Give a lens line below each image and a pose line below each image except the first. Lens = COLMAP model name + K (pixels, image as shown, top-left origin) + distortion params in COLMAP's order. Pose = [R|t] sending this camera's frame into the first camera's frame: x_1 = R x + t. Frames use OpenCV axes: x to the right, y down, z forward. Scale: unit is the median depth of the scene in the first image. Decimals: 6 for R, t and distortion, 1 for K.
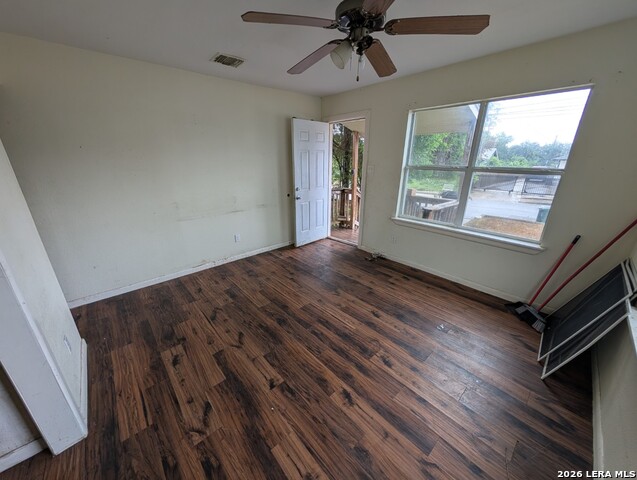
lens RADIAL K [[240.9, 0, 318.5], [0, 240.9, 240.0], [0, 0, 1]] dist [-0.003066, 0.000044]
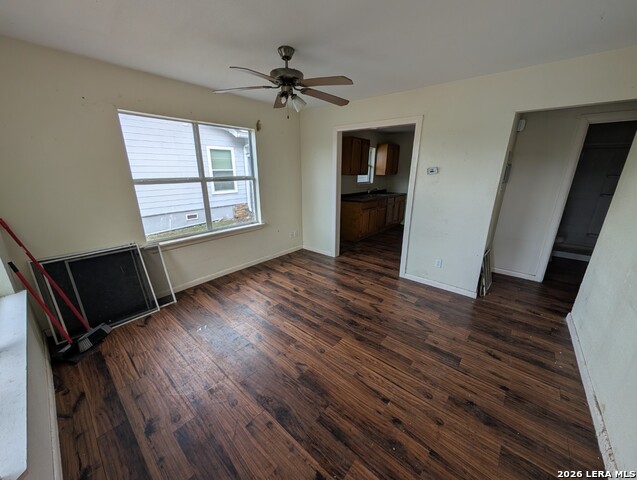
lens RADIAL K [[240.9, 0, 318.5], [0, 240.9, 240.0], [0, 0, 1]] dist [-0.003066, 0.000044]
pose [[-0.991670, 0.034591, -0.124071, 0.119217], [-0.044672, 0.811108, 0.583188, -0.587234], [0.120808, 0.583873, -0.802806, 1.670265]]
